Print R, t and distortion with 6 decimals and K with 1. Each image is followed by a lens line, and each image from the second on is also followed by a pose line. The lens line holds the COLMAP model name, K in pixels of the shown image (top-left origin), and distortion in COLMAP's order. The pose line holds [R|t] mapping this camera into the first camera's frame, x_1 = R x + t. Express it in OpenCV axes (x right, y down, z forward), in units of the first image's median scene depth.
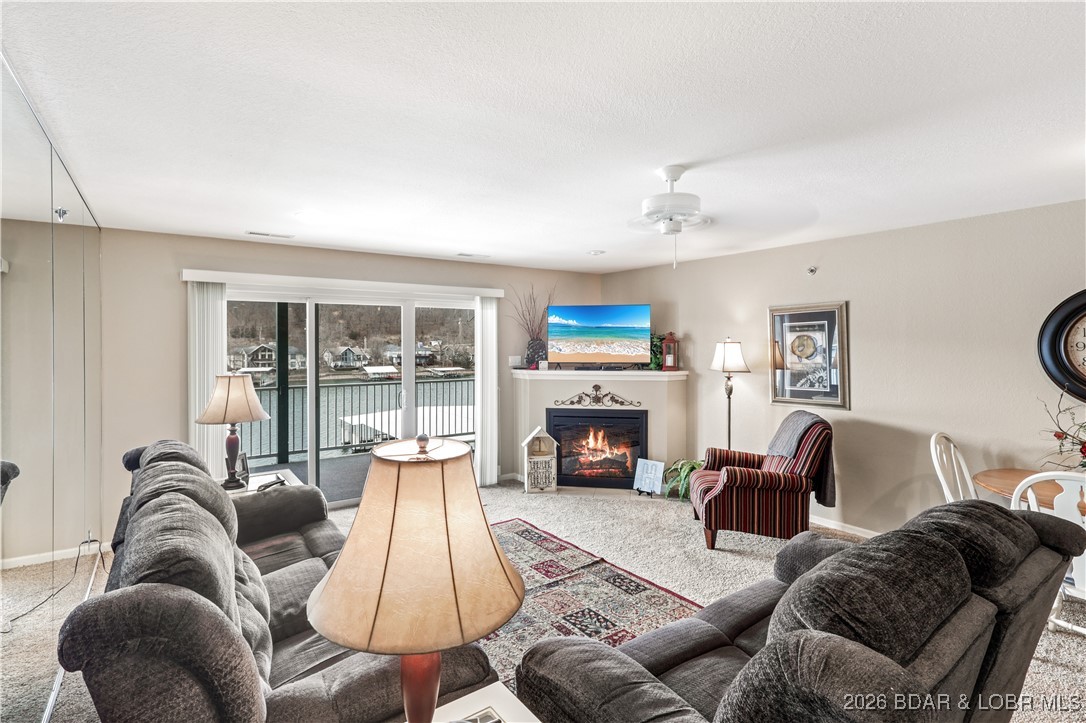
lens RADIAL K [[520.0, 0, 532.9], [0, 520.0, 340.0], [0, 0, 1]] dist [0.000057, -0.000038]
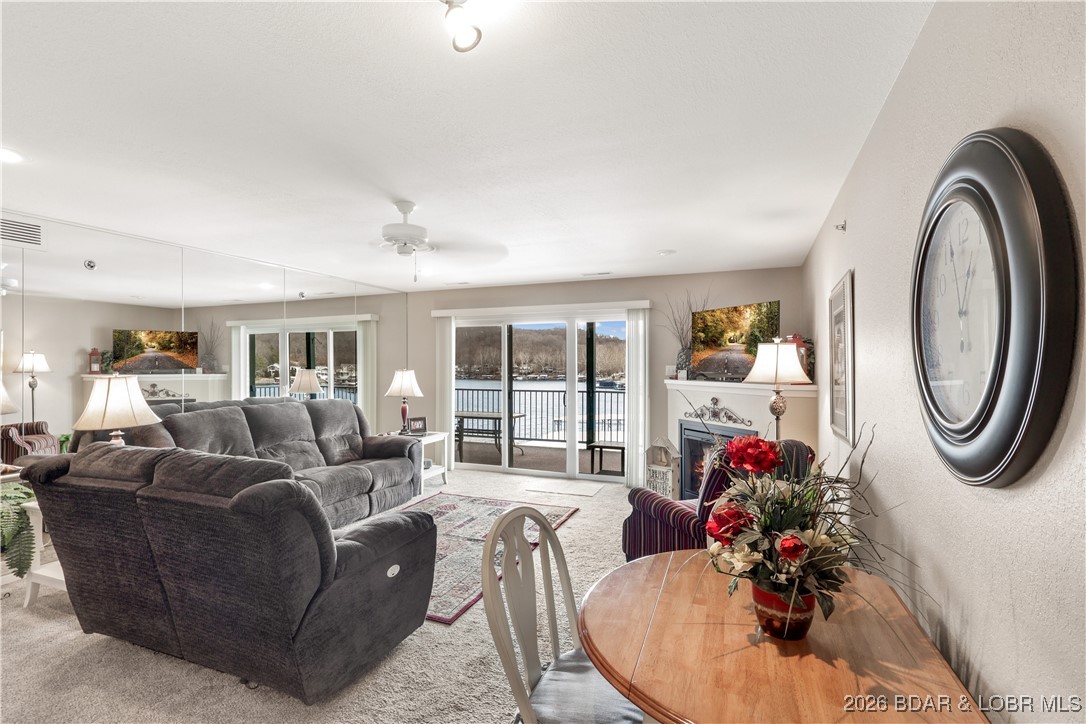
lens RADIAL K [[513.1, 0, 543.0], [0, 513.1, 362.0], [0, 0, 1]] dist [0.000388, 0.000234]
pose [[0.544553, 0.000084, -0.838726, 0.700697], [0.001707, 0.999998, 0.001209, 0.024257], [0.838725, -0.002091, 0.544552, 0.281888]]
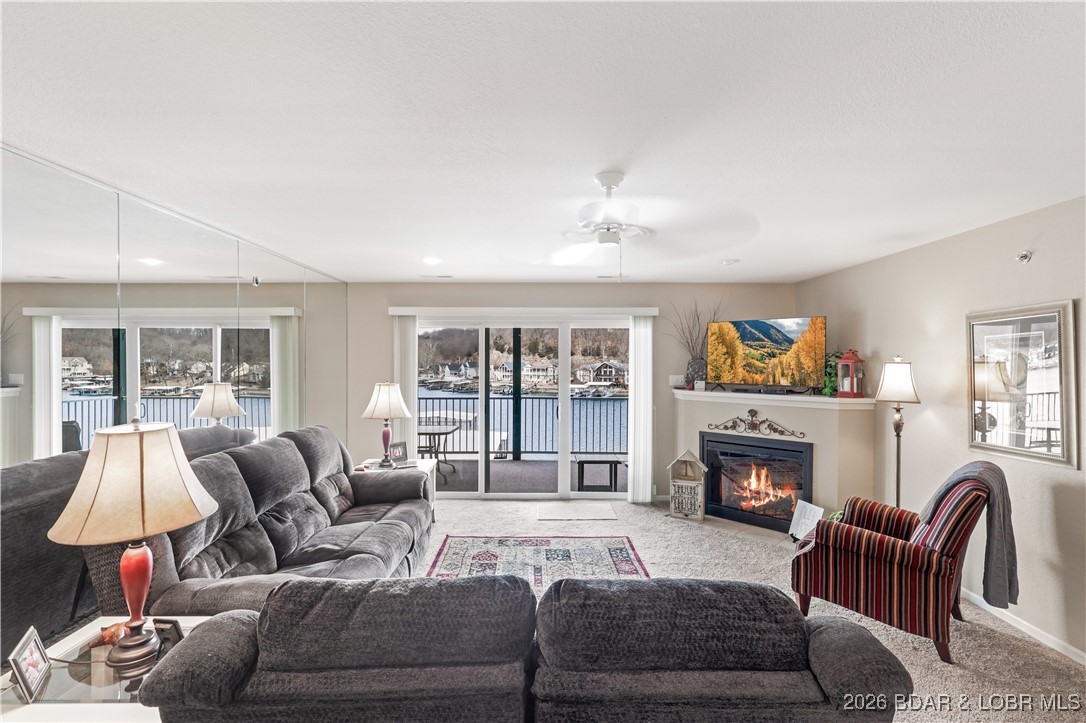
lens RADIAL K [[508.7, 0, 543.0], [0, 508.7, 361.5], [0, 0, 1]] dist [-0.001770, 0.000002]
pose [[0.822647, 0.006470, -0.568516, 0.322916], [-0.002827, 0.999969, 0.007289, -0.000922], [0.568546, -0.004389, 0.822640, 0.085180]]
